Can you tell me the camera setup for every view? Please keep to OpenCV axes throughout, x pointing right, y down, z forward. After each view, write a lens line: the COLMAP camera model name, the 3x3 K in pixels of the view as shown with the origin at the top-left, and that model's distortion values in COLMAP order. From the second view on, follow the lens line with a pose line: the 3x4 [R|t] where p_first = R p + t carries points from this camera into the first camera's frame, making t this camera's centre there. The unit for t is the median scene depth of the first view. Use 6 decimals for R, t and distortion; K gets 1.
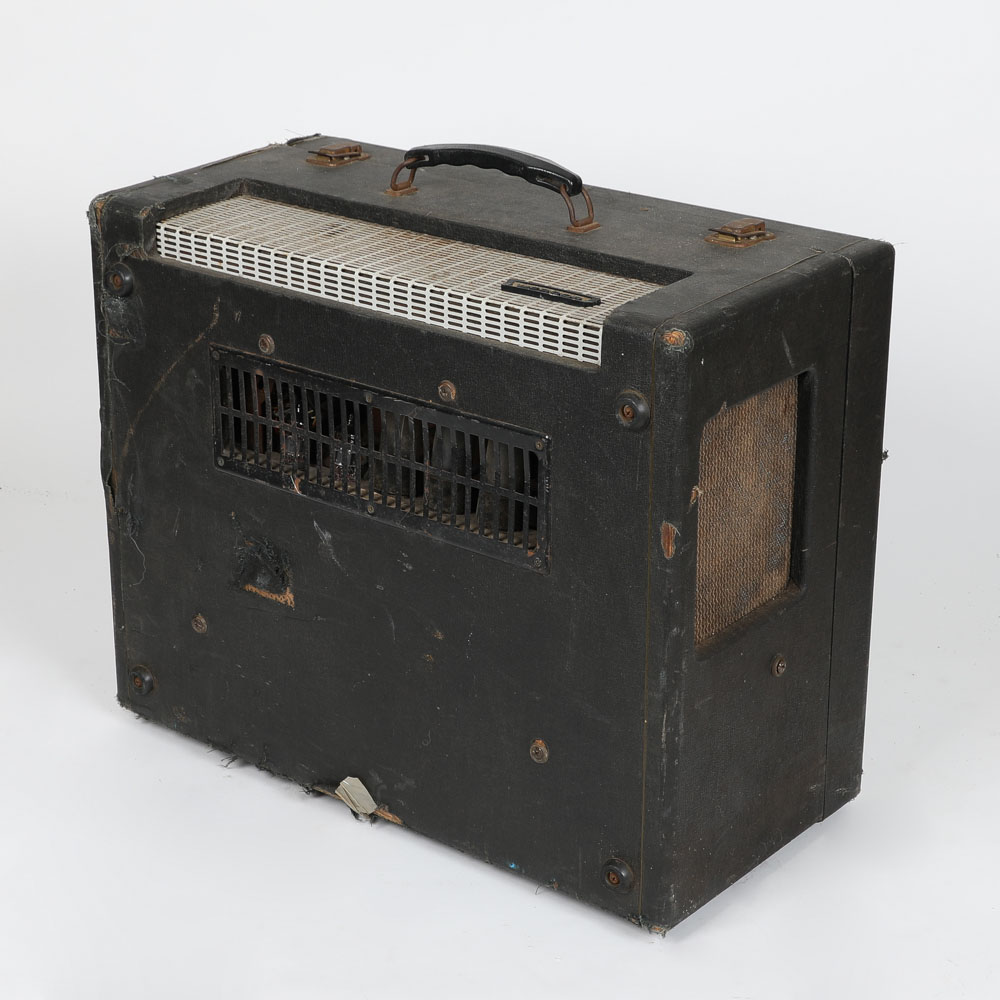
lens RADIAL K [[2381.8, 0, 500.0], [0, 2381.8, 500.0], [0, 0, 1]] dist [-0.038155, -0.205889]
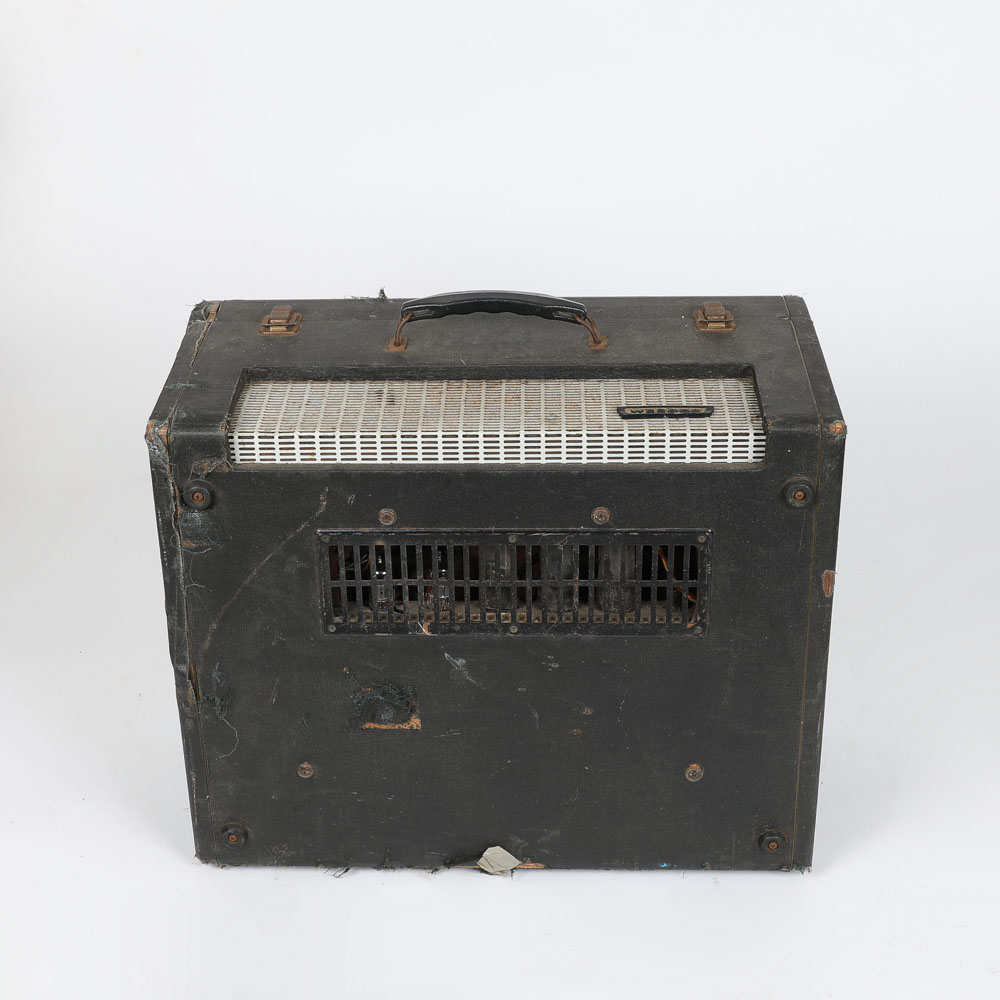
lens RADIAL K [[1735.8, 0, 500.0], [0, 1735.8, 500.0], [0, 0, 1]] dist [-0.047227, -0.026353]
pose [[0.797445, -0.291456, 0.528332, -0.468935], [0.237702, 0.956541, 0.168899, -0.192533], [-0.554597, -0.009103, 0.832069, 0.304155]]
